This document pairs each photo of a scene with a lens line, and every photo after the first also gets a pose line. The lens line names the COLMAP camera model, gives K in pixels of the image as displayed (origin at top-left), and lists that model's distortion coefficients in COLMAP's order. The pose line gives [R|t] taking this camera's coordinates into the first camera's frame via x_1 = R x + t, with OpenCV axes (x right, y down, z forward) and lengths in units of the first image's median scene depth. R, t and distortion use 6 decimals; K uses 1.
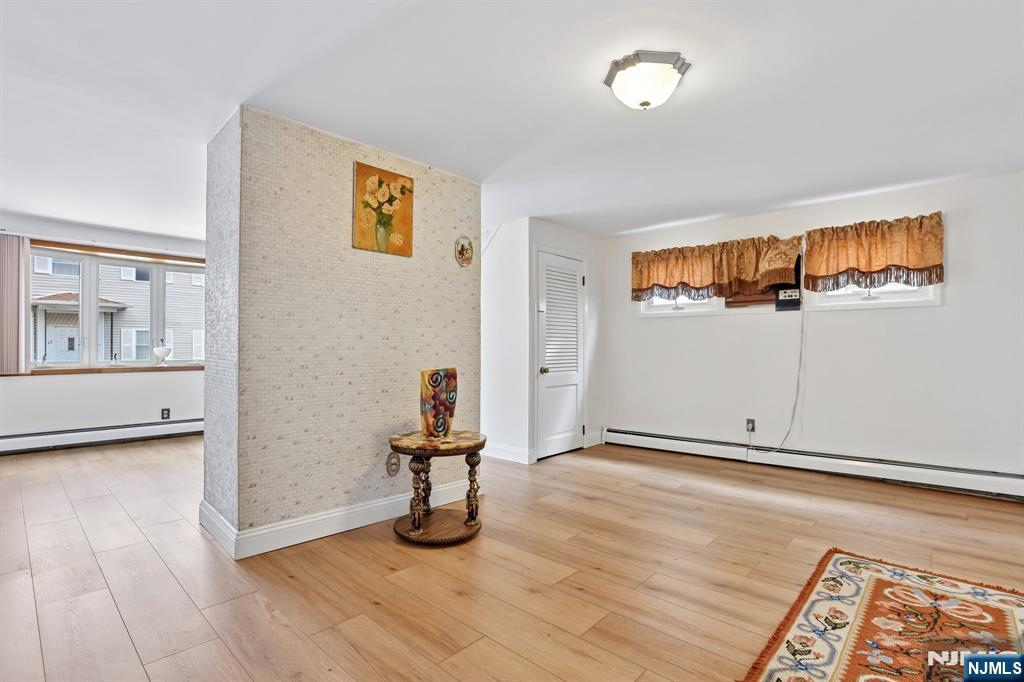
lens RADIAL K [[479.8, 0, 520.9], [0, 479.8, 349.5], [0, 0, 1]] dist [-0.050279, 0.015170]
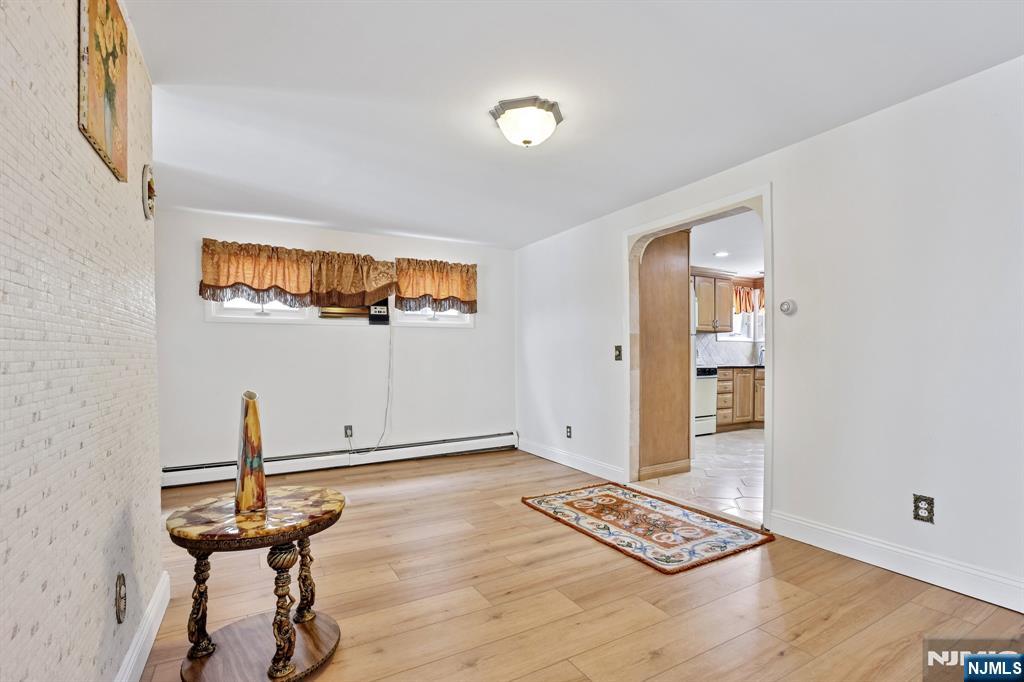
lens RADIAL K [[479.8, 0, 511.8], [0, 479.8, 368.6], [0, 0, 1]] dist [-0.050279, 0.015170]
pose [[0.320806, -0.028217, 0.946724, -0.594715], [0.011427, 0.999599, 0.025921, -0.004296], [-0.947076, 0.002502, 0.321000, 0.473811]]
